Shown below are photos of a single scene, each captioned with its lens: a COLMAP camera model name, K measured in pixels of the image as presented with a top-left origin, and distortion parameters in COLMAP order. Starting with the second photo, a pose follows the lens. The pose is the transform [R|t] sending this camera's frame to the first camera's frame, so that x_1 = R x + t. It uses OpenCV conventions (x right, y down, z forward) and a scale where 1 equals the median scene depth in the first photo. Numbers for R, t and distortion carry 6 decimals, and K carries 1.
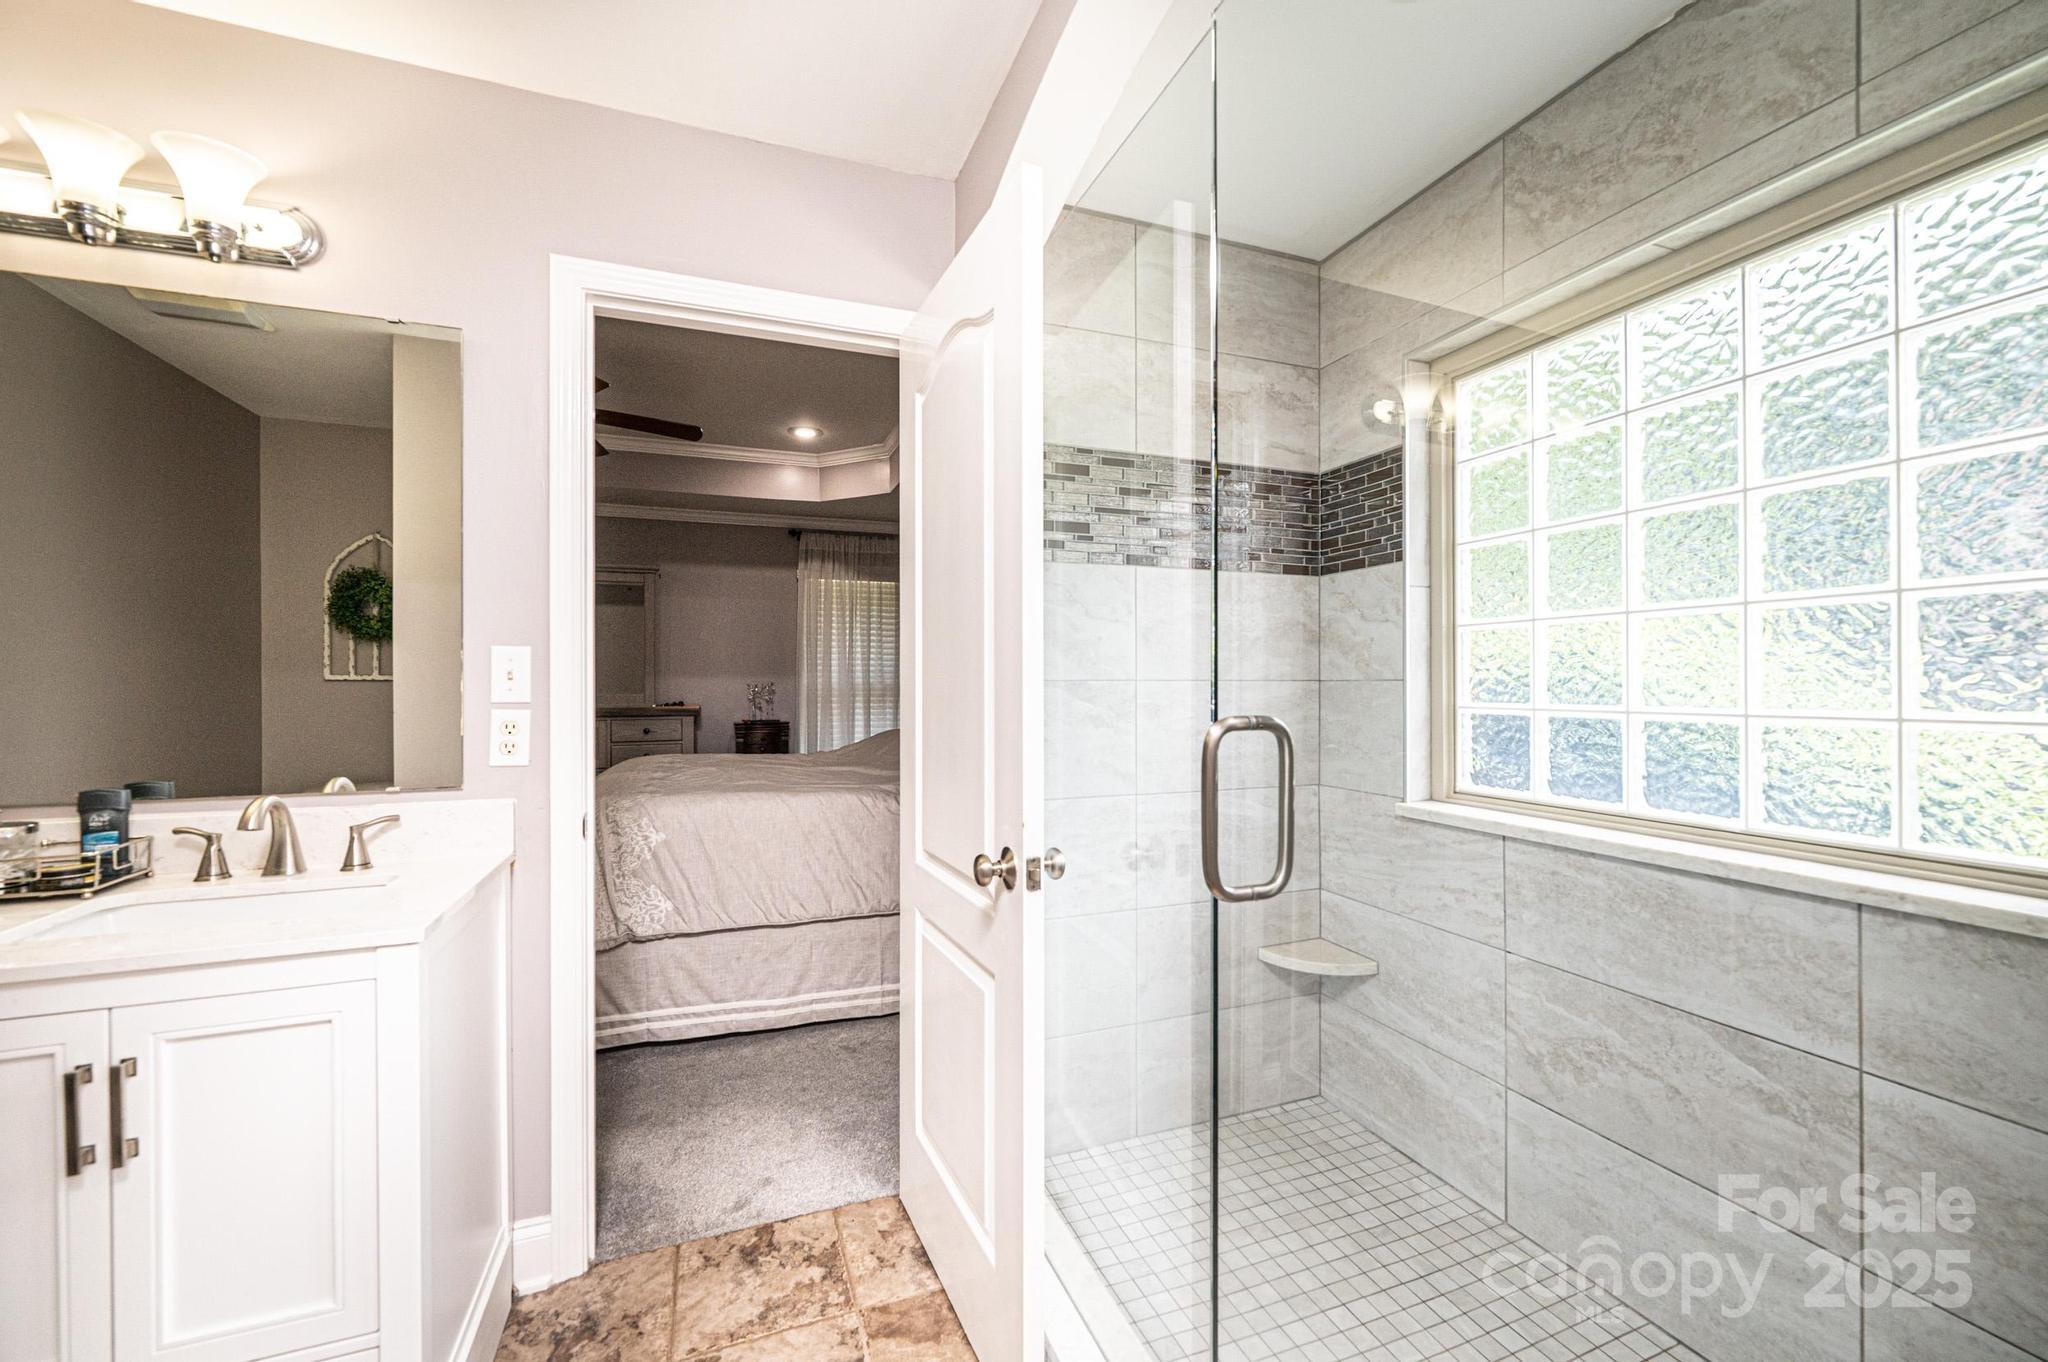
lens RADIAL K [[838.9, 0, 1021.3], [0, 838.9, 682.8], [0, 0, 1]] dist [-0.001060, 0.000249]
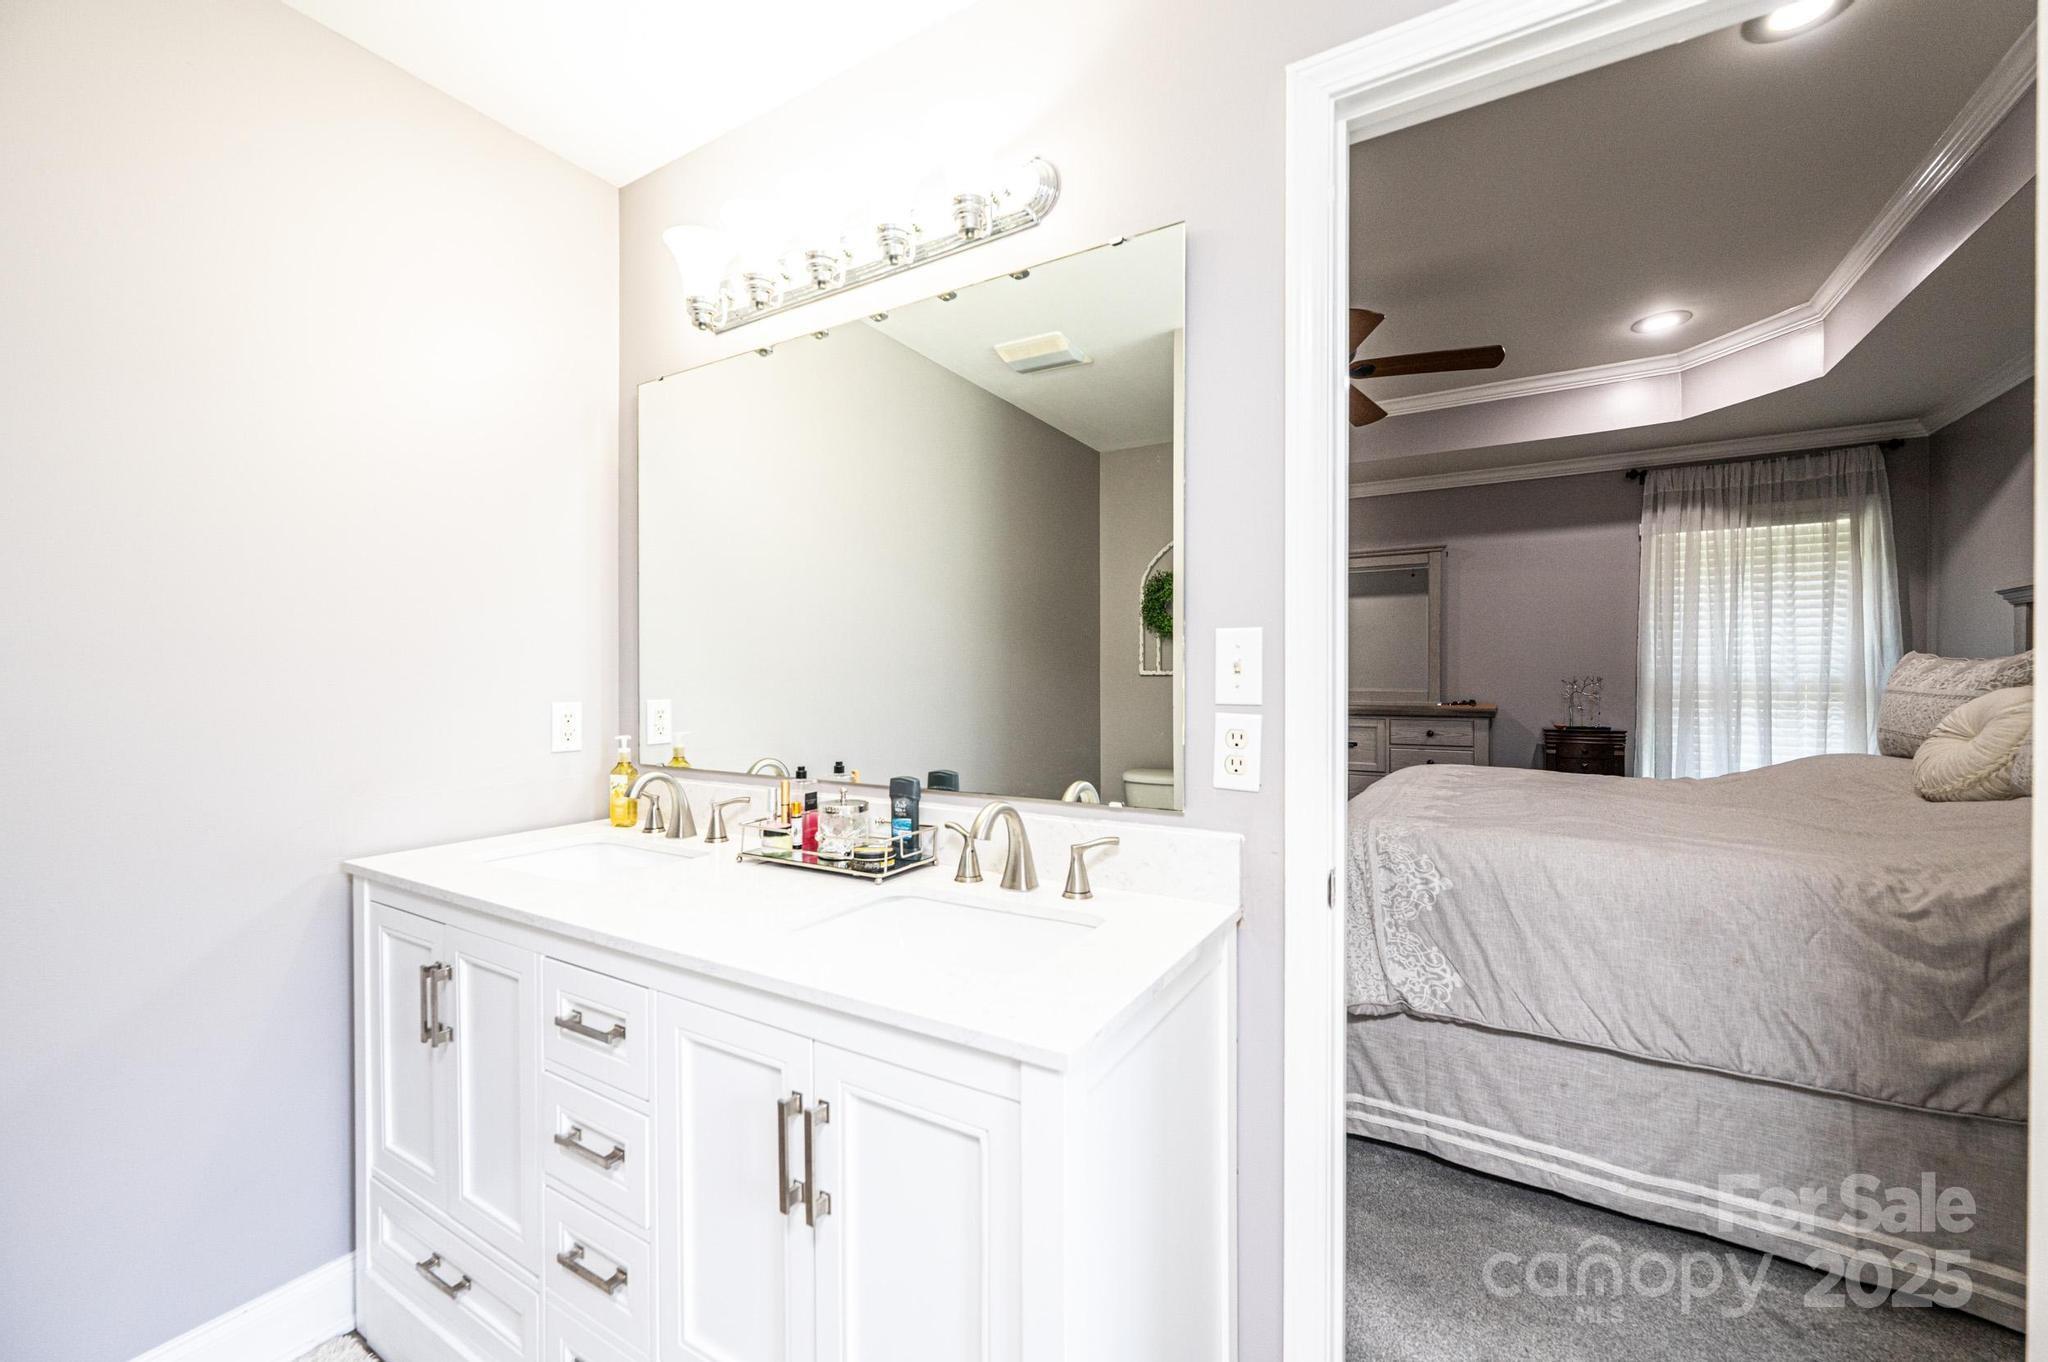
lens RADIAL K [[838.9, 0, 1021.3], [0, 838.9, 682.8], [0, 0, 1]] dist [-0.001060, 0.000249]
pose [[0.640044, 0.005983, -0.768315, -0.100232], [-0.001393, 0.999977, 0.006627, 0.000004], [0.768337, -0.003171, 0.640038, 0.234296]]
